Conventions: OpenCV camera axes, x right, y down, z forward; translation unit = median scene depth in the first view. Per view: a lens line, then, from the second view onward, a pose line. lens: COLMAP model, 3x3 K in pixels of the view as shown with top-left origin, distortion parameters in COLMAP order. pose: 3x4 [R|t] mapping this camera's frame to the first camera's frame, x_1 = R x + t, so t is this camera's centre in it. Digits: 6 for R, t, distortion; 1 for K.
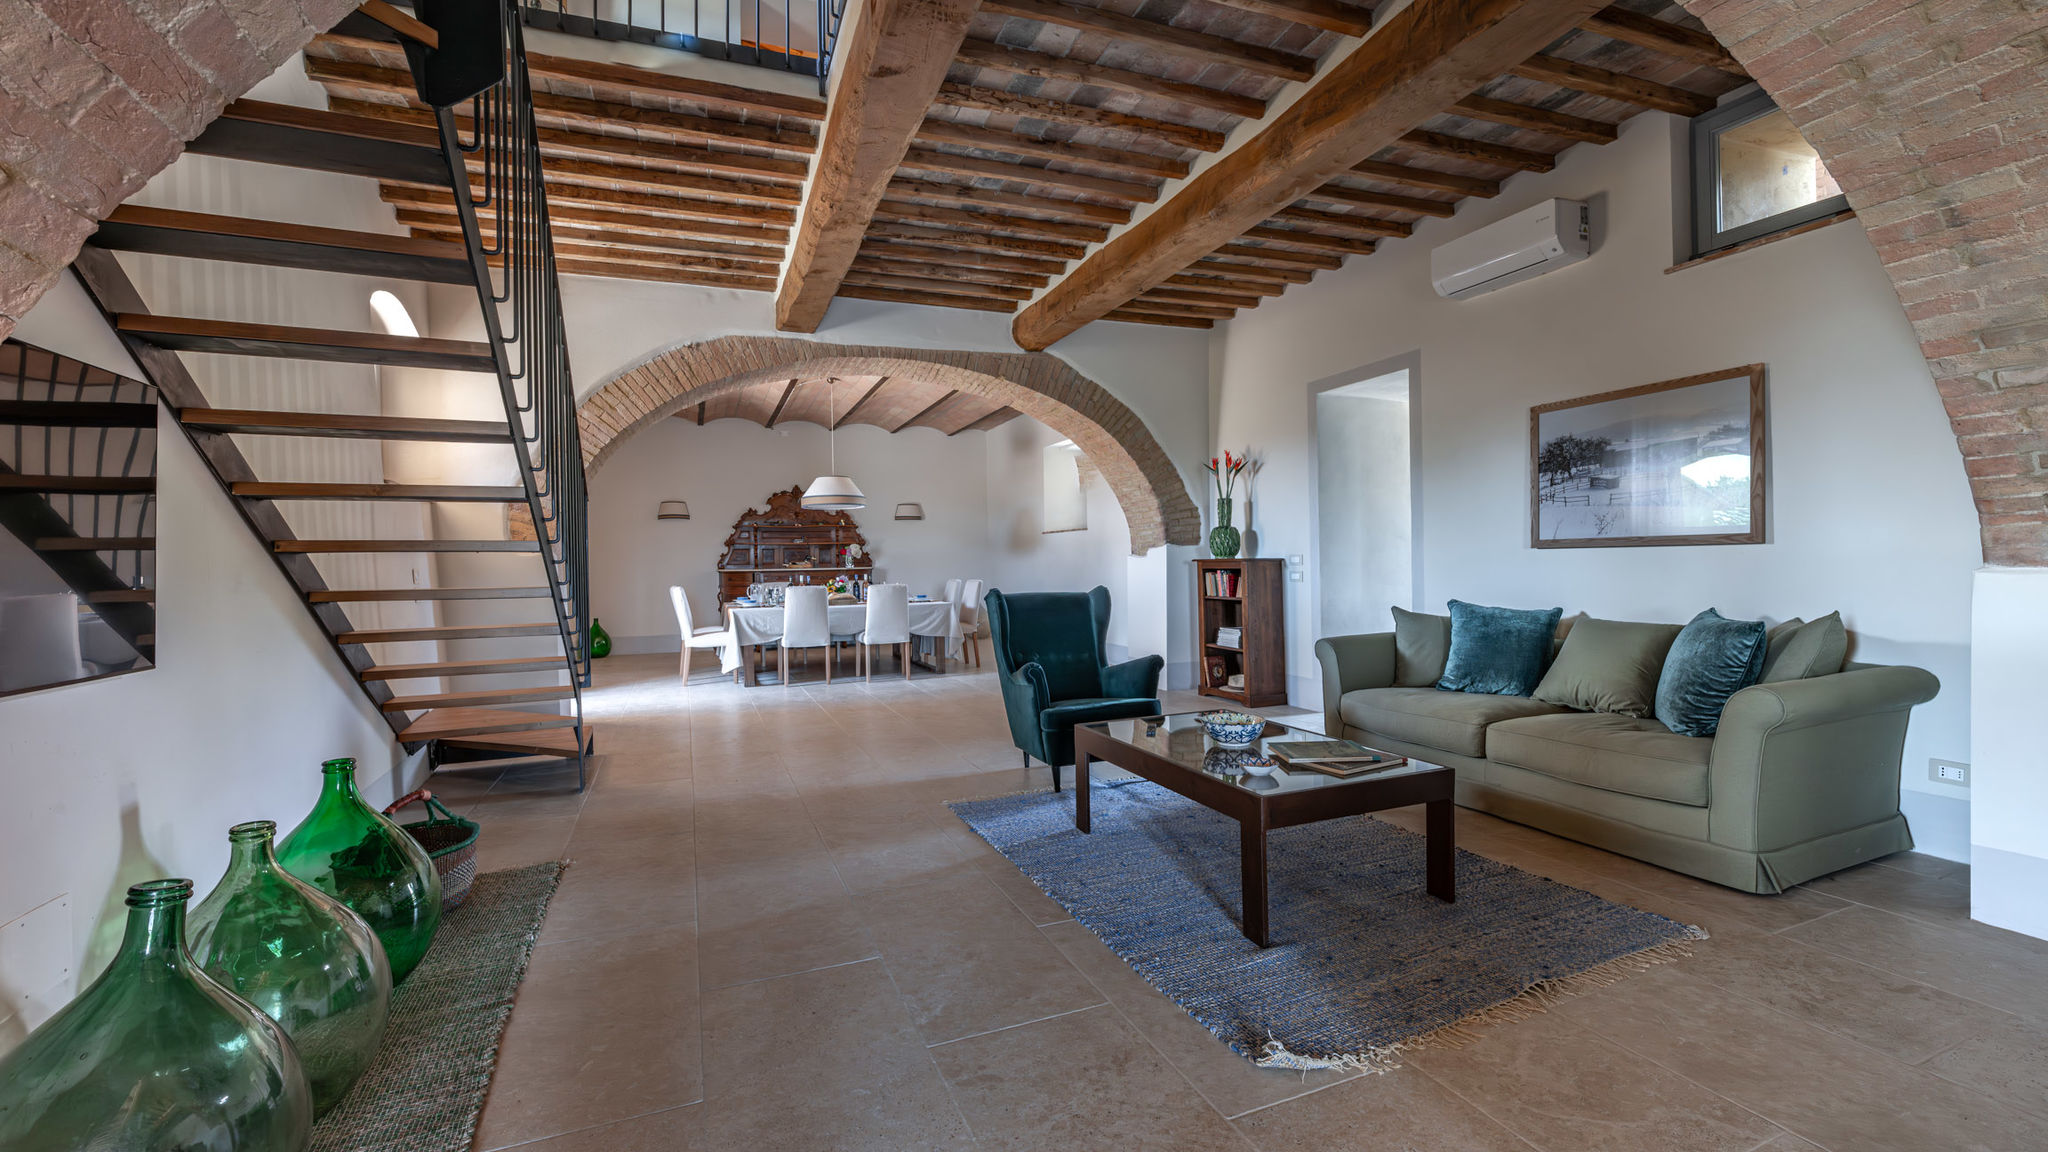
lens RADIAL K [[840.5, 0, 1024.0], [0, 840.5, 576.0], [0, 0, 1]] dist [-0.012063, -0.000114]
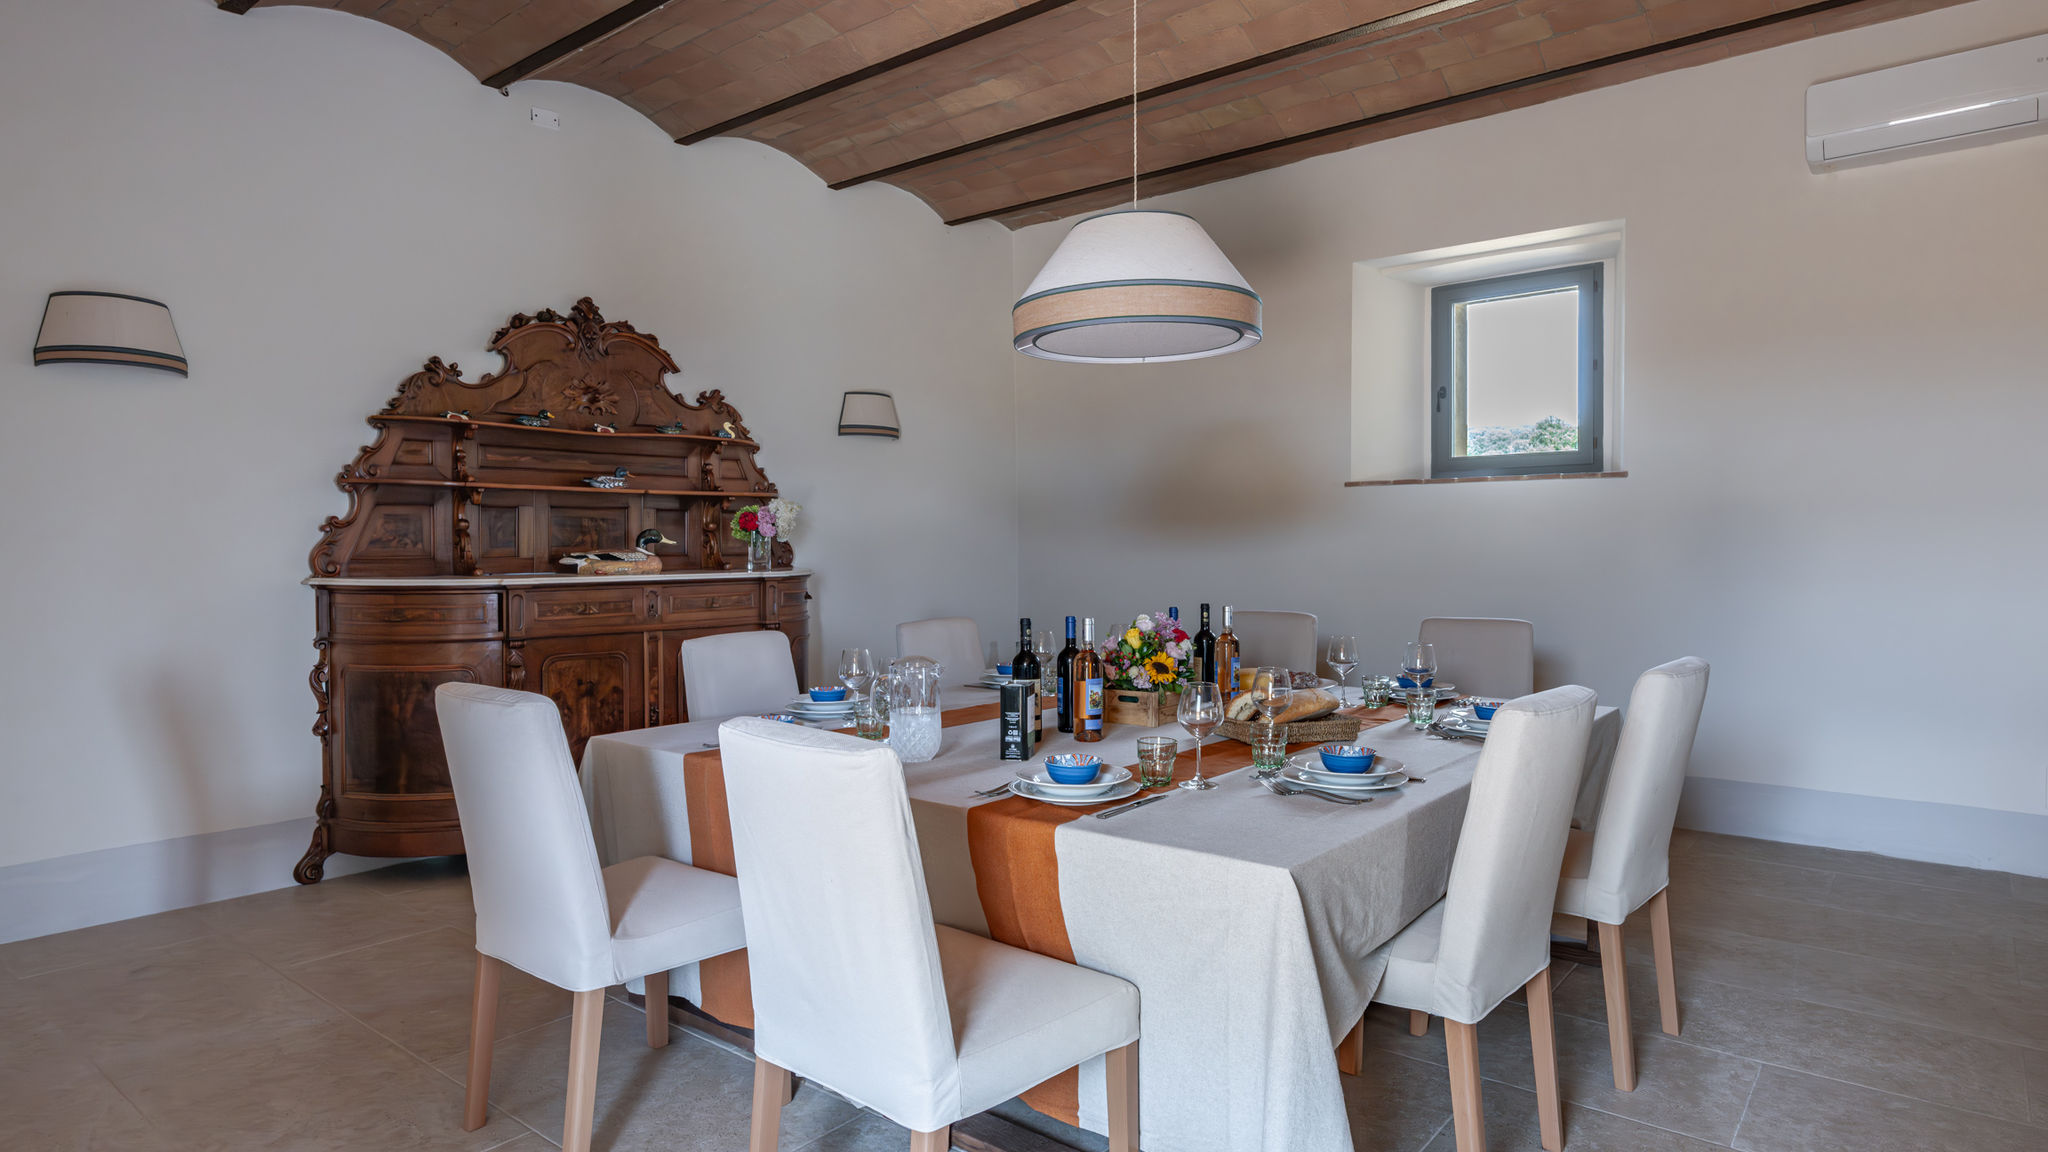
lens RADIAL K [[1119.1, 0, 1024.0], [0, 1119.1, 576.0], [0, 0, 1]] dist [-0.000409, -0.000021]
pose [[0.872749, -0.003031, 0.488160, -0.641531], [-0.001552, 0.999958, 0.008984, -0.021483], [-0.488167, -0.008598, 0.872708, 1.097297]]
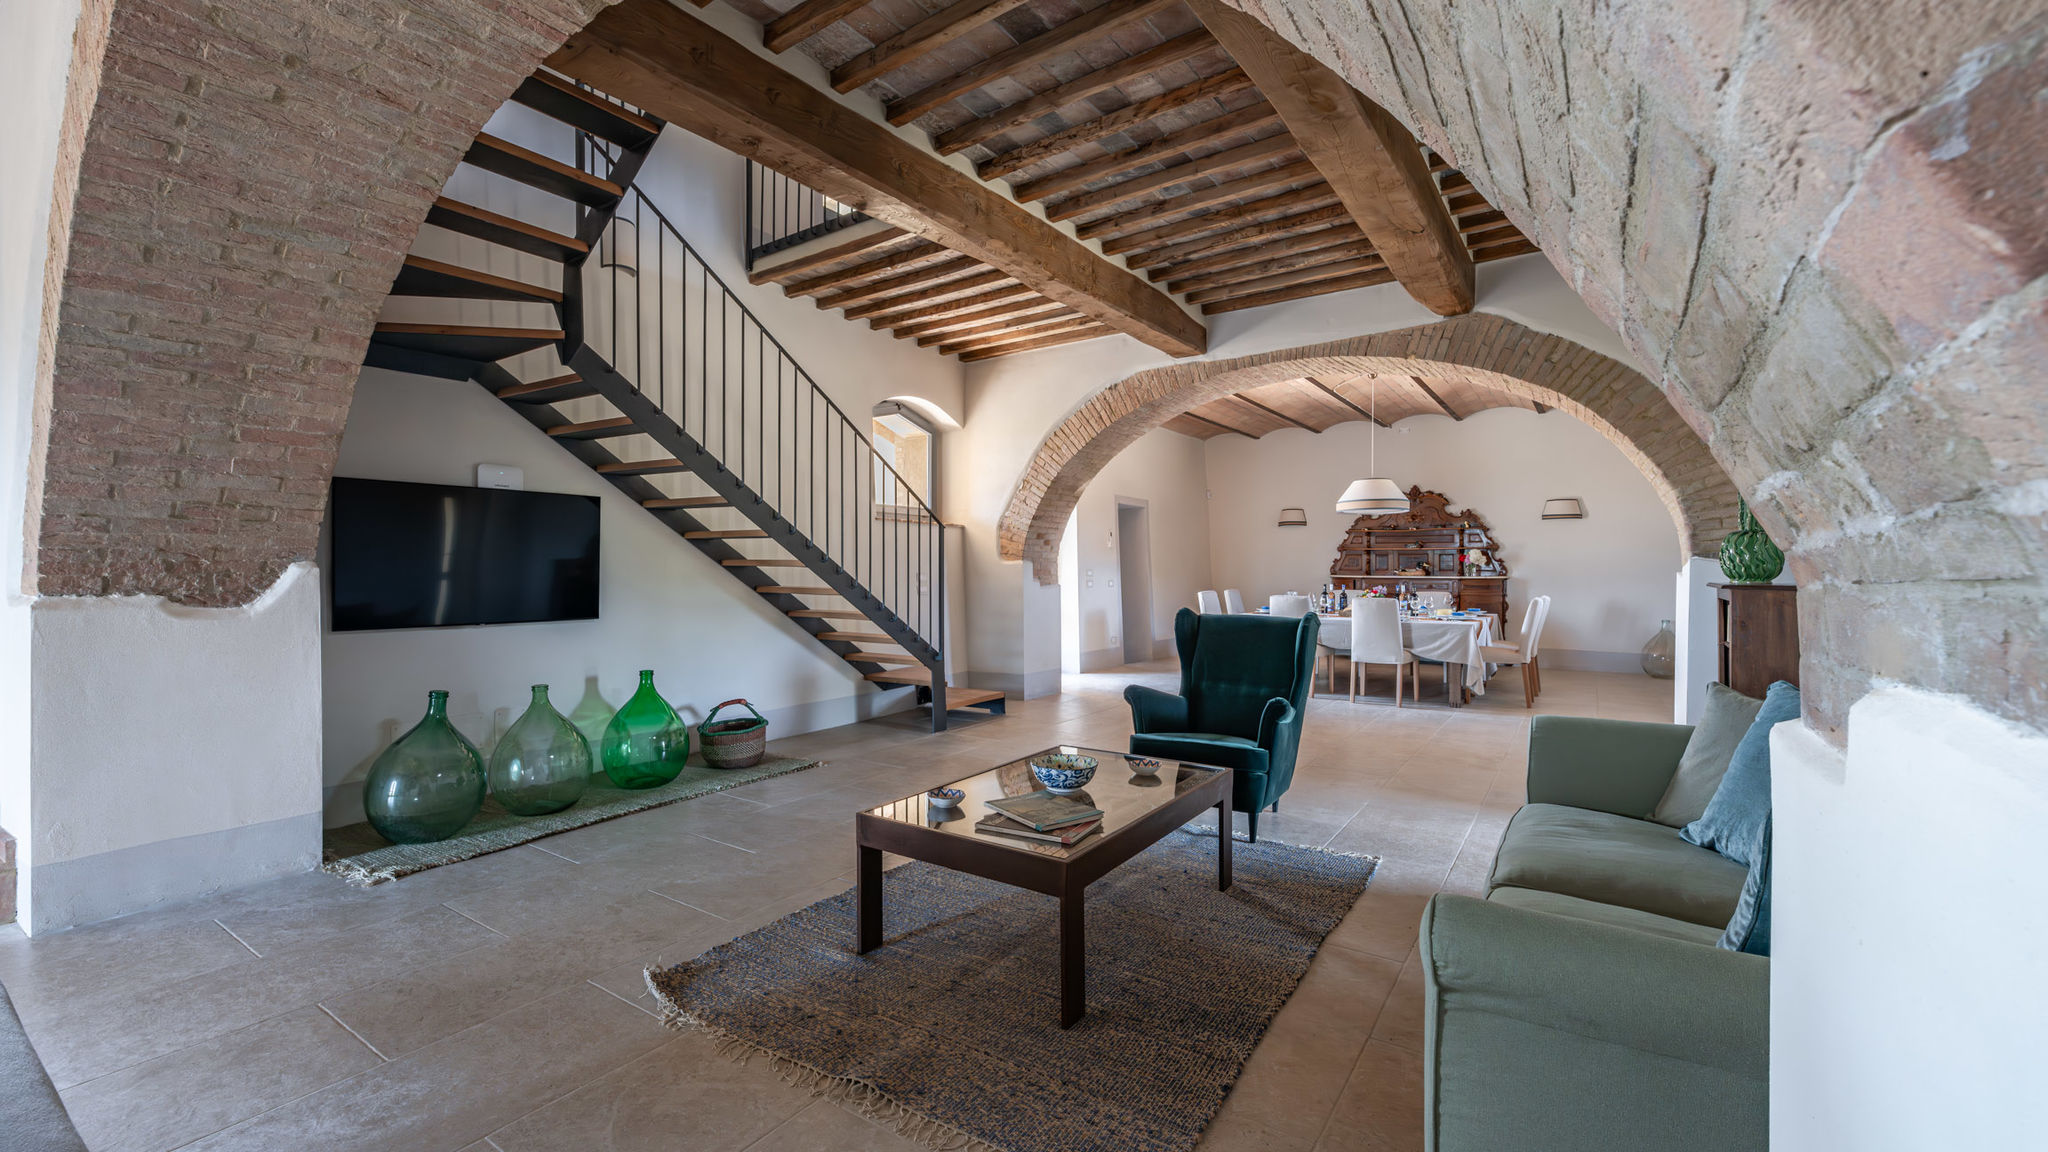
lens RADIAL K [[845.8, 0, 1008.8], [0, 845.8, 584.6], [0, 0, 1]] dist [0.000725, 0.000034]
pose [[0.536825, 0.036188, -0.842917, 0.534473], [-0.024607, 0.999326, 0.027232, -0.026079], [0.843335, 0.006122, 0.537354, 0.239881]]
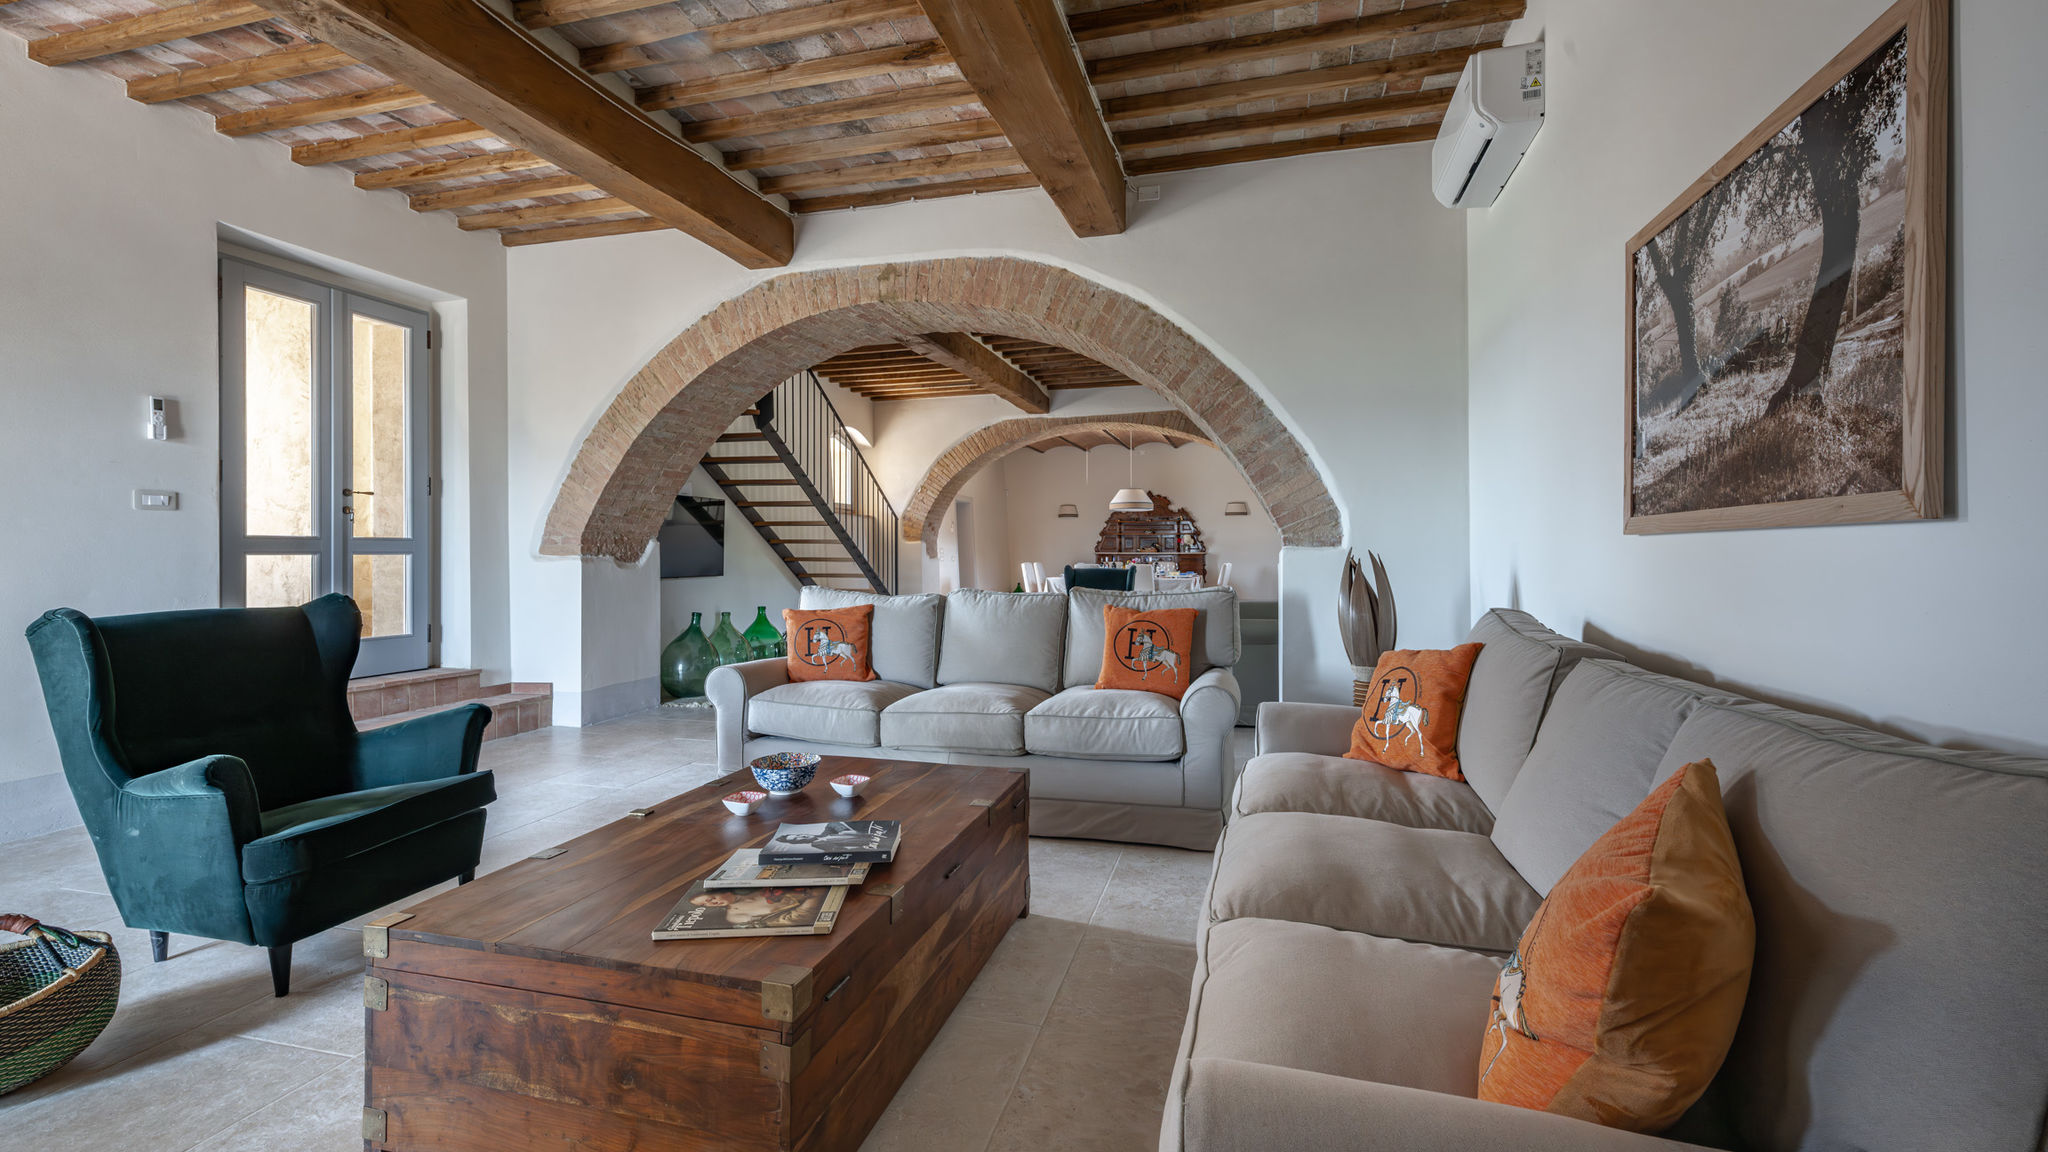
lens RADIAL K [[865.9, 0, 1028.1], [0, 865.9, 565.5], [0, 0, 1]] dist [-0.000058, -0.000002]
pose [[0.792360, 0.023856, -0.609587, 0.820938], [-0.020168, 0.999713, 0.012909, -0.004082], [0.609720, 0.002065, 0.792614, -0.427161]]
